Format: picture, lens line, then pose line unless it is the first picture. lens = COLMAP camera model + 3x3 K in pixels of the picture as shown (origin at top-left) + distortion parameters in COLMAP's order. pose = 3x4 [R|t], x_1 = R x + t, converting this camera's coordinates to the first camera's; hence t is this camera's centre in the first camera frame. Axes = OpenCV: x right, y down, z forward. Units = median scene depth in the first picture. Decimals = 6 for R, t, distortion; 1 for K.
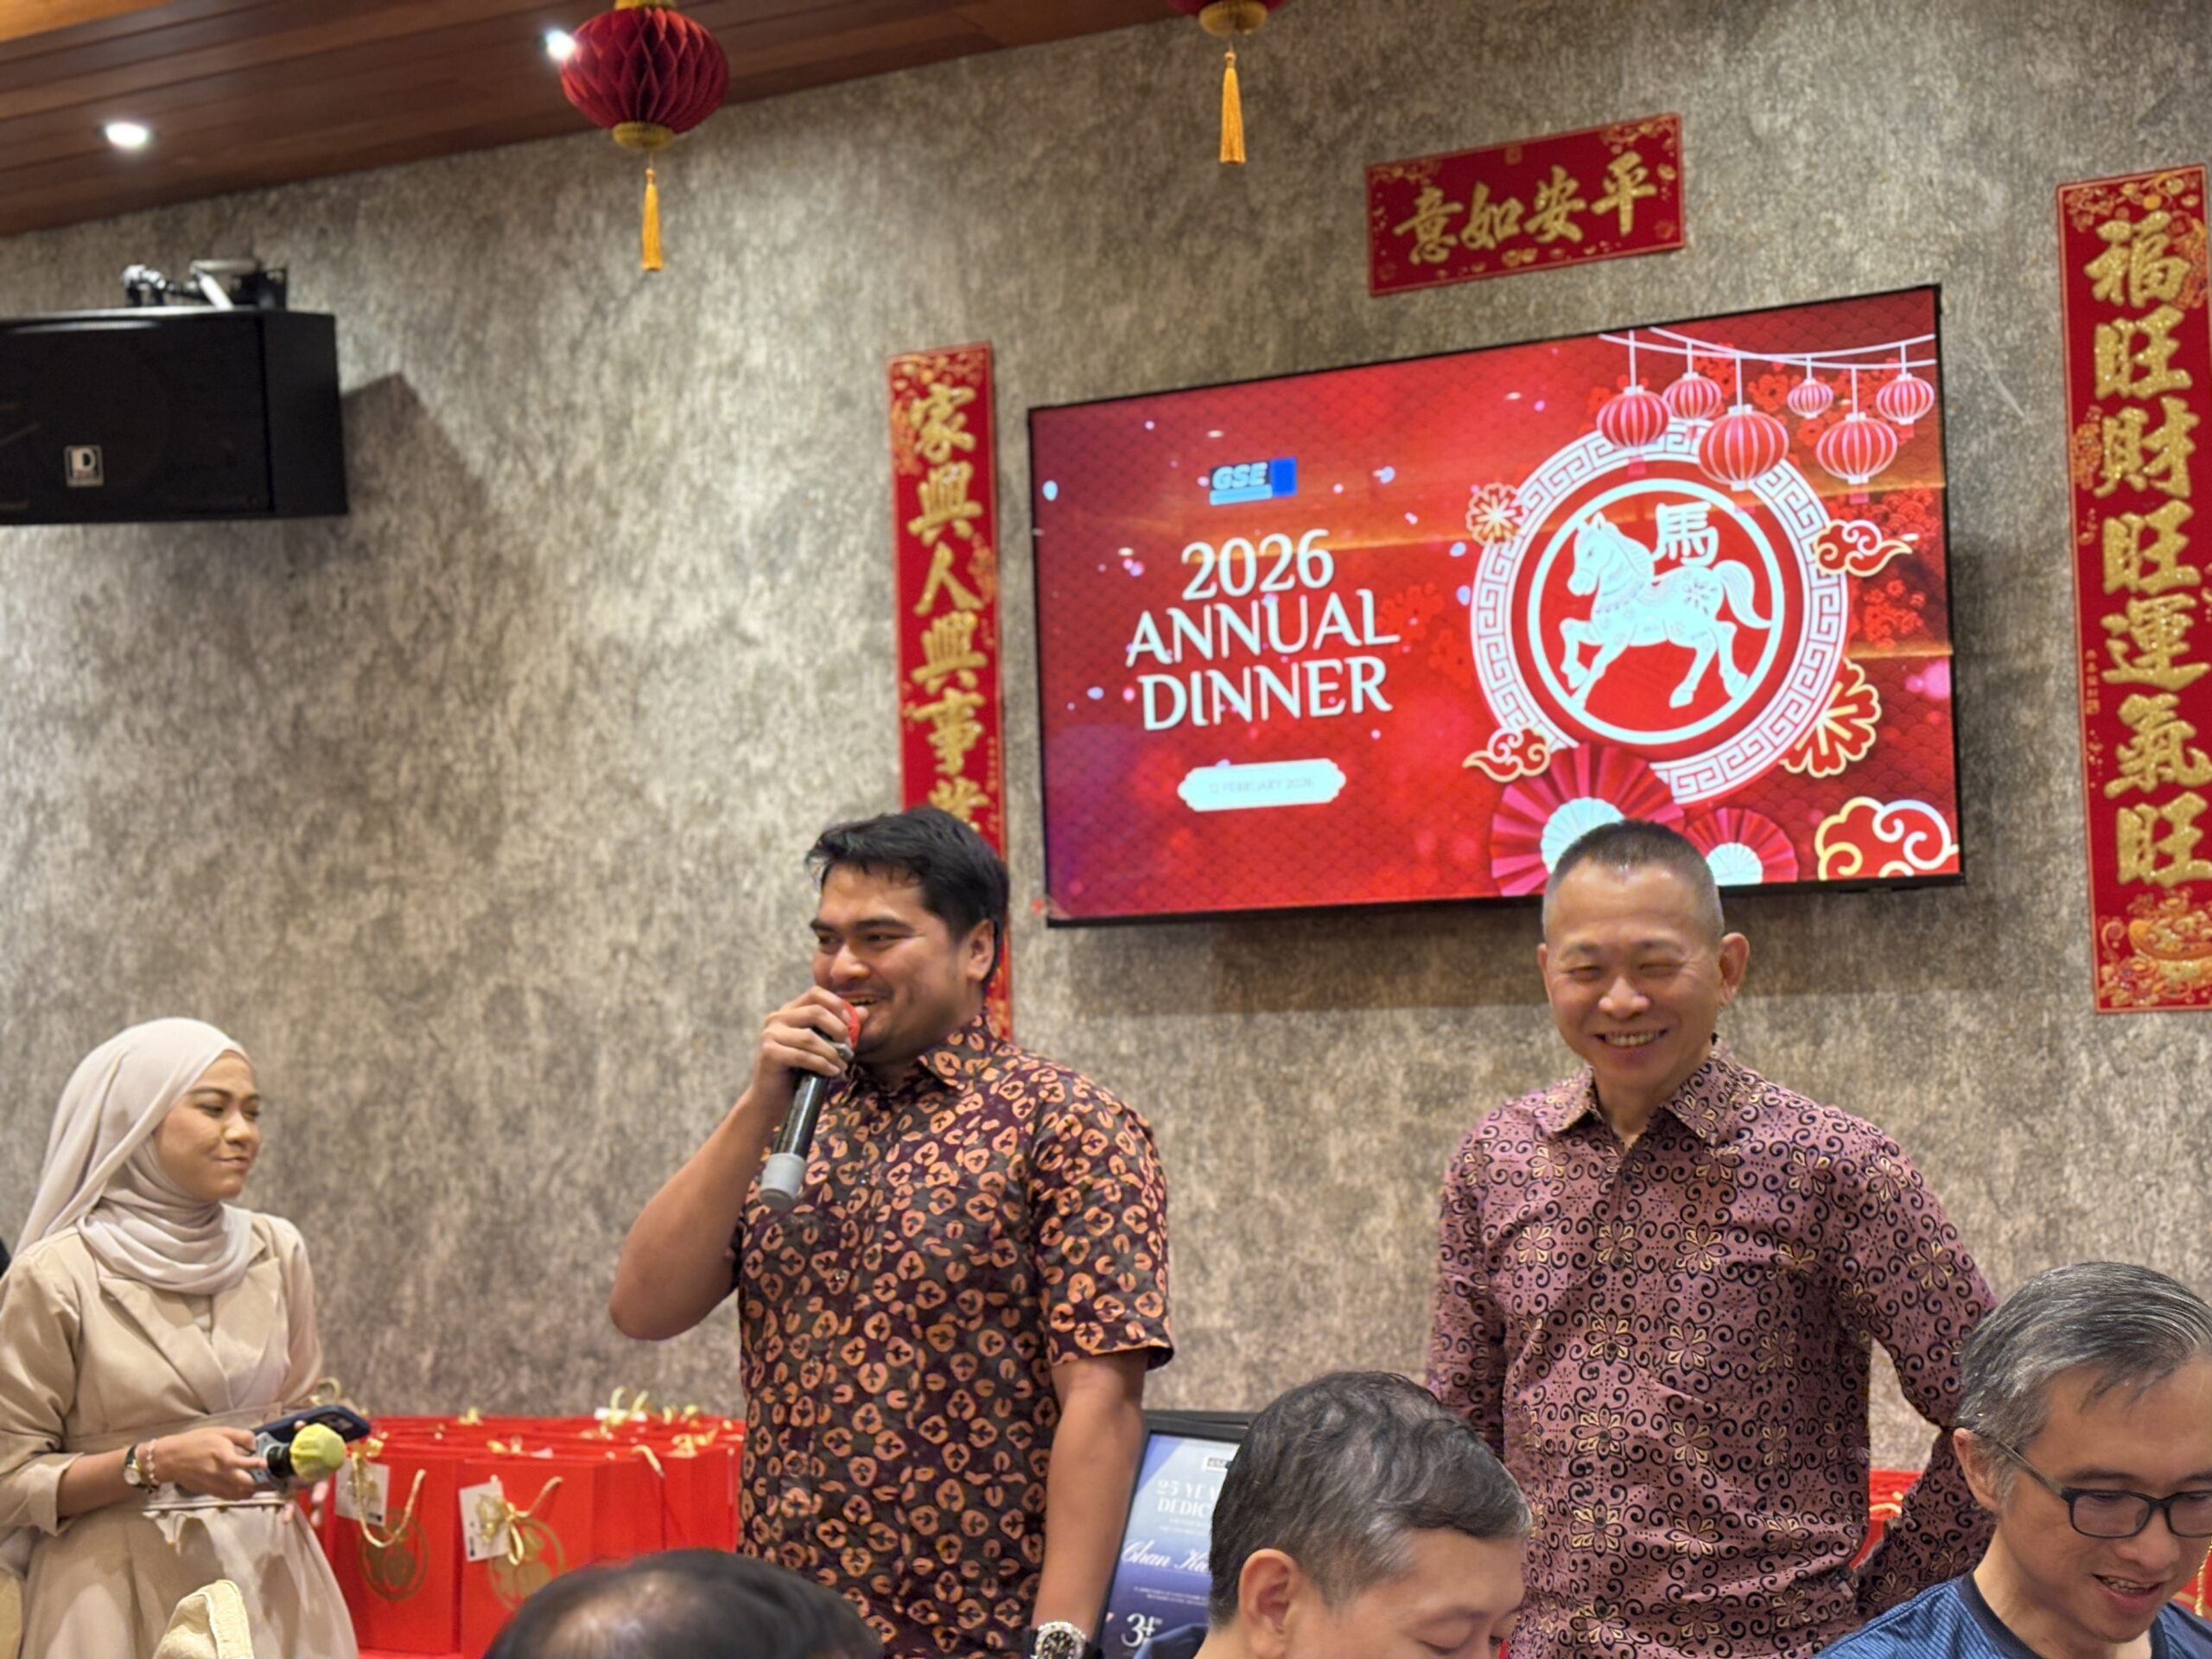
lens RADIAL K [[3191.6, 0, 1171.6], [0, 3191.6, 829.3], [0, 0, 1]] dist [0.122952, 0.000000]
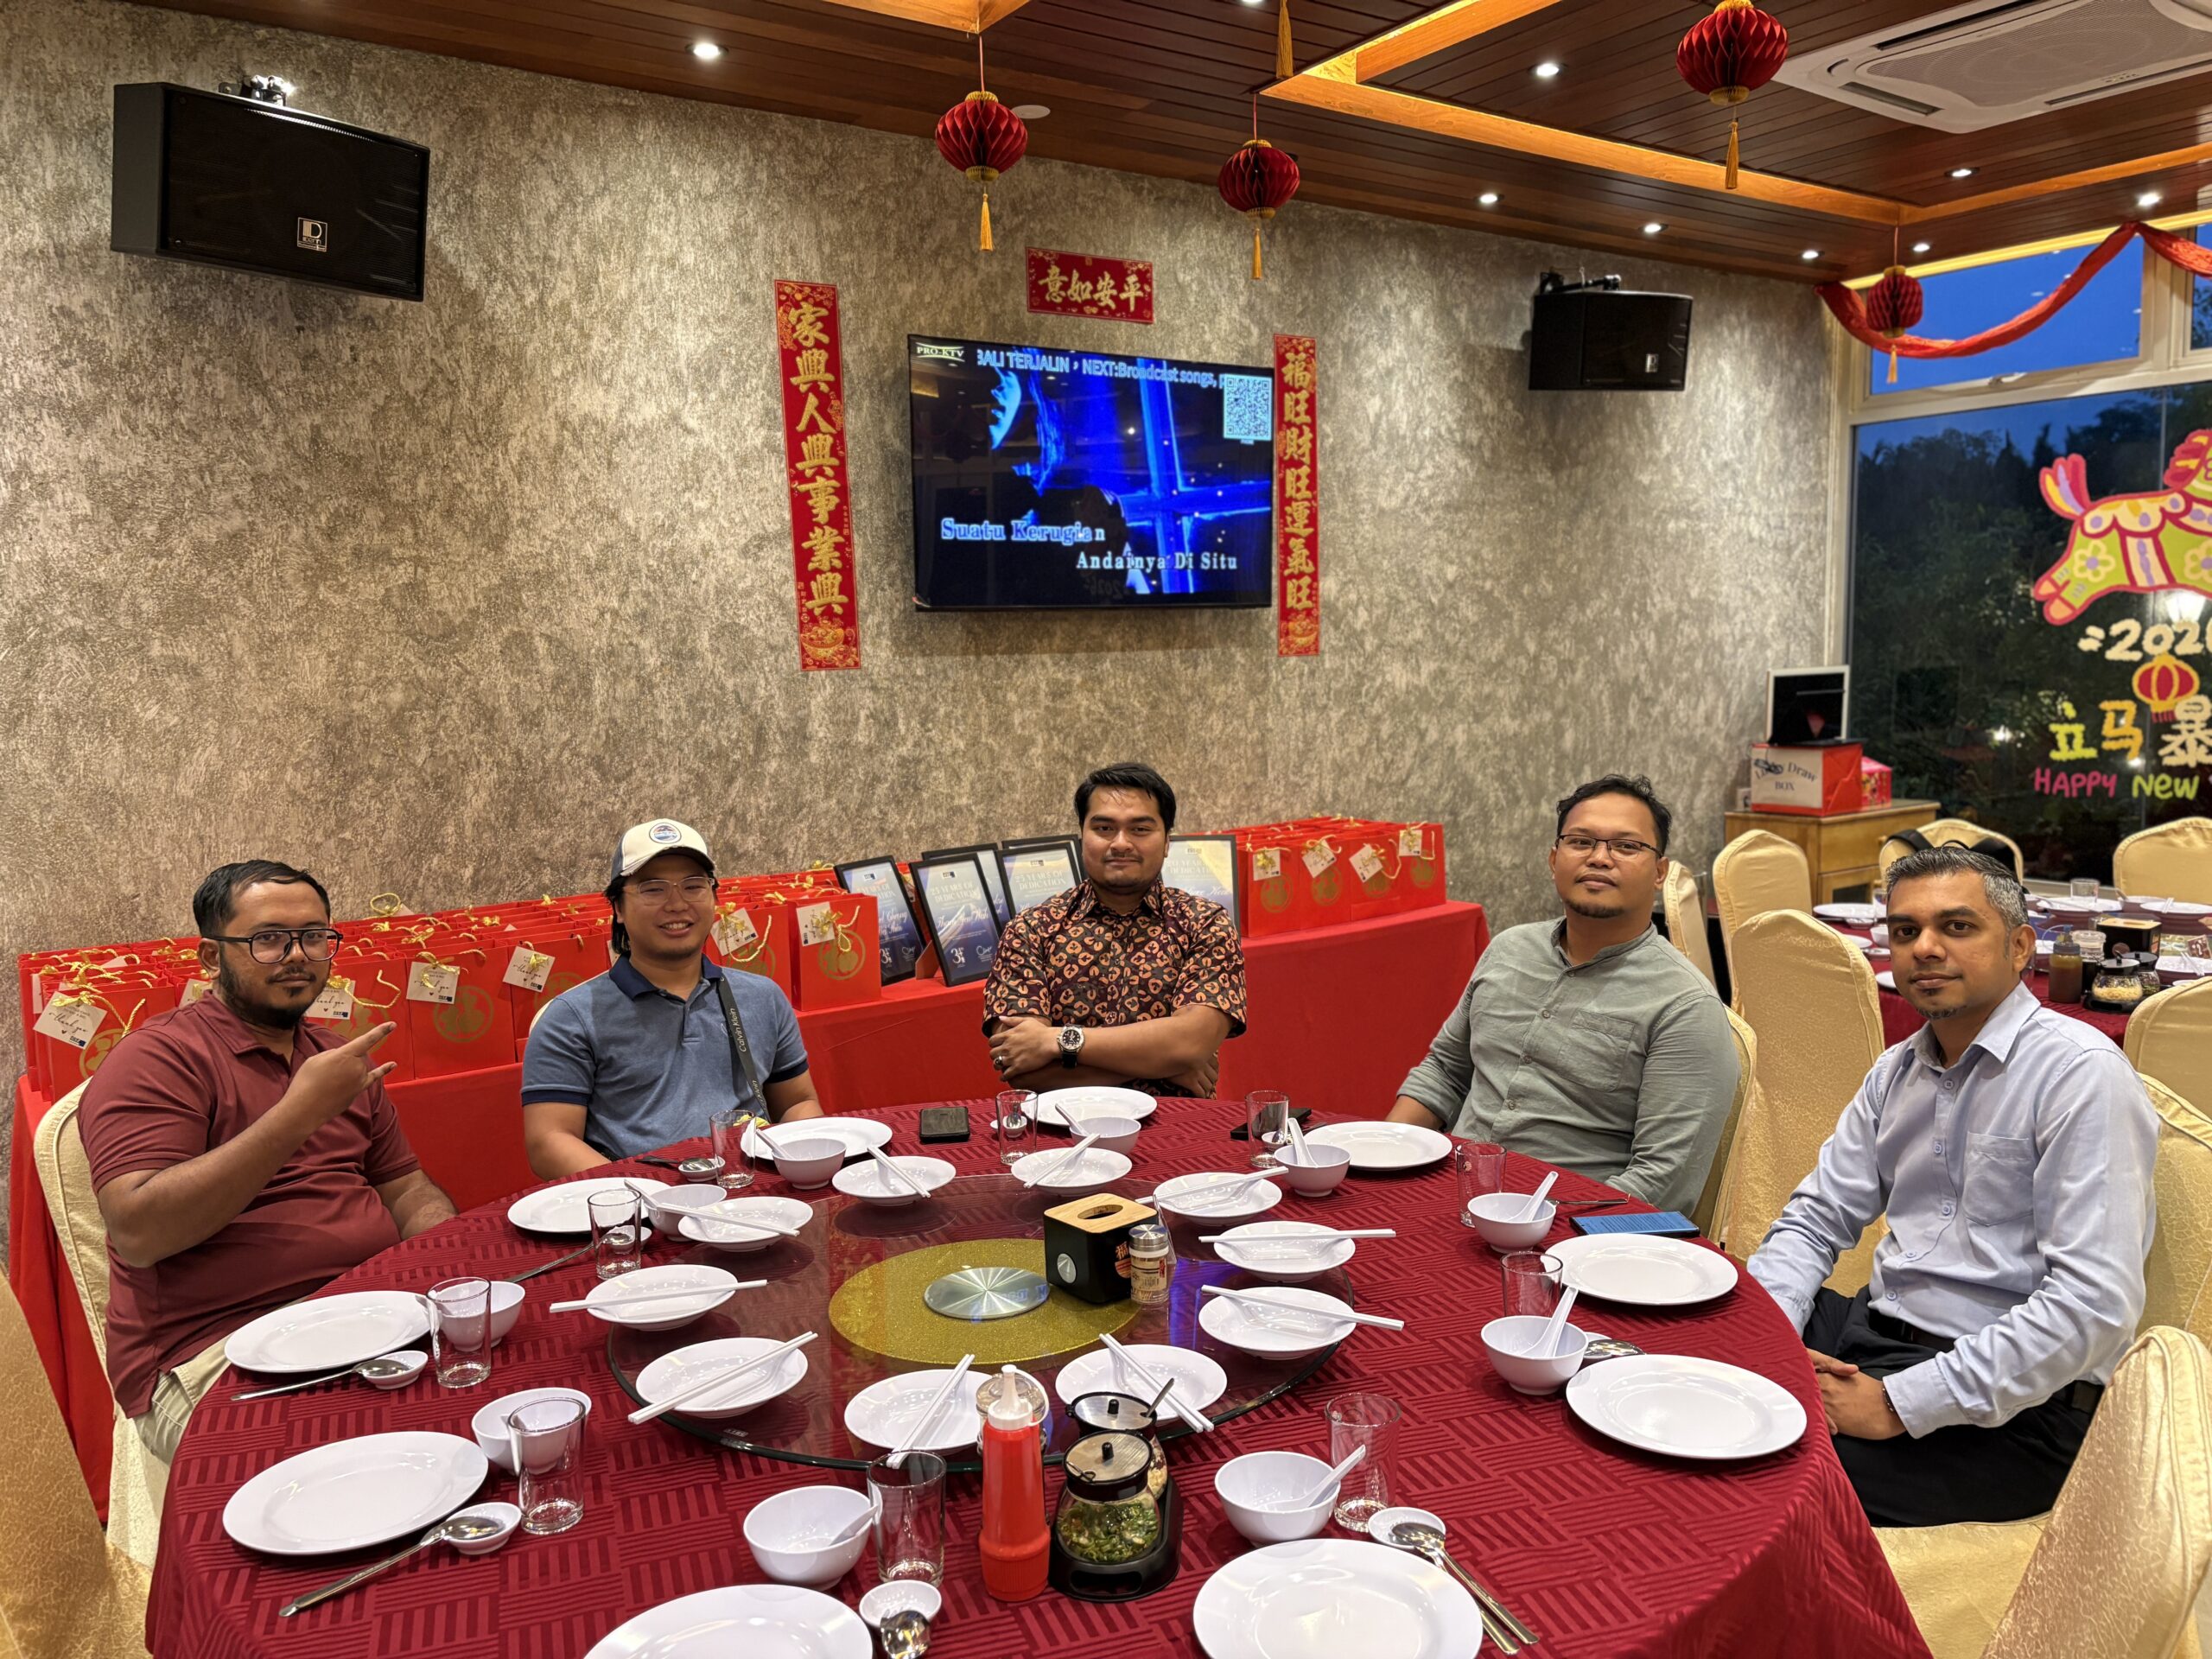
lens RADIAL K [[1716.9, 0, 1101.2], [0, 1716.9, 835.1], [0, 0, 1]] dist [0.049079, -0.057052]
pose [[0.472709, -0.085753, 0.877036, -0.868955], [-0.053815, 0.990587, 0.125861, 0.026893], [-0.879574, -0.106693, 0.463645, 0.368363]]
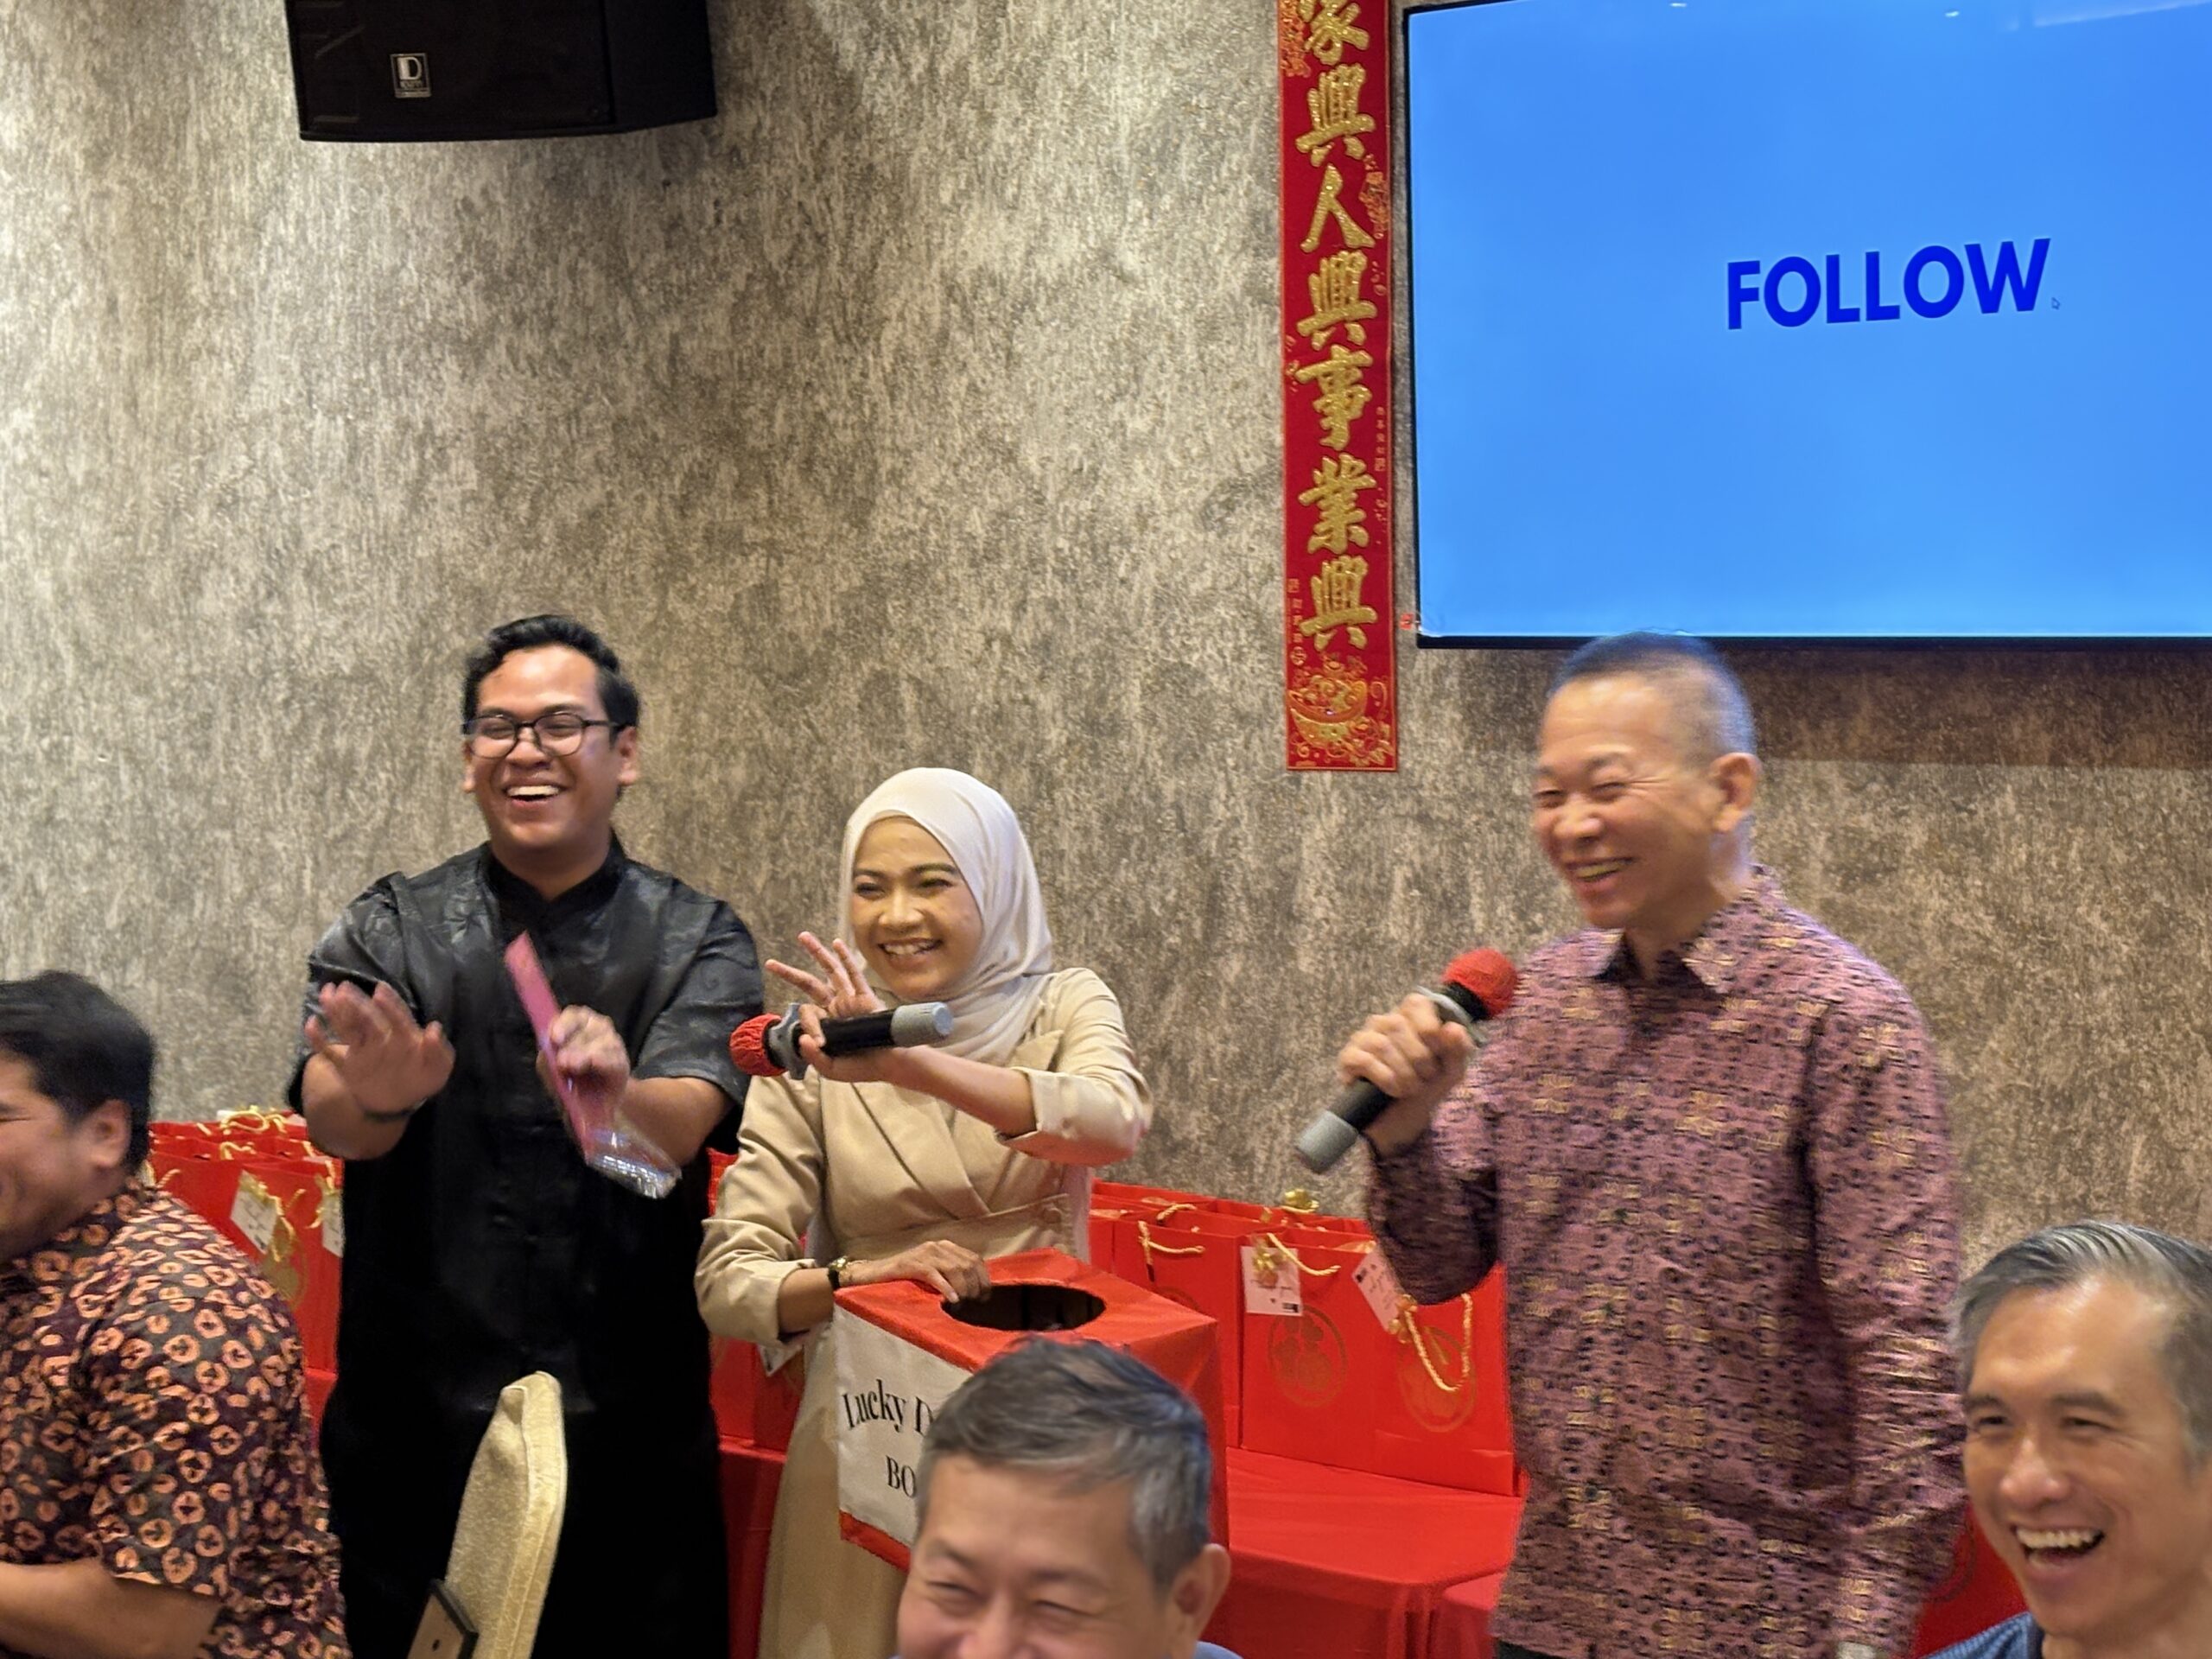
lens RADIAL K [[4016.5, 0, 1200.7], [0, 4016.5, 833.8], [0, 0, 1]] dist [0.127676, 0.000000]
pose [[0.966173, 0.033180, -0.255750, 0.165801], [0.003375, 0.989977, 0.141187, -0.065078], [0.257871, -0.137274, 0.956378, -0.027667]]
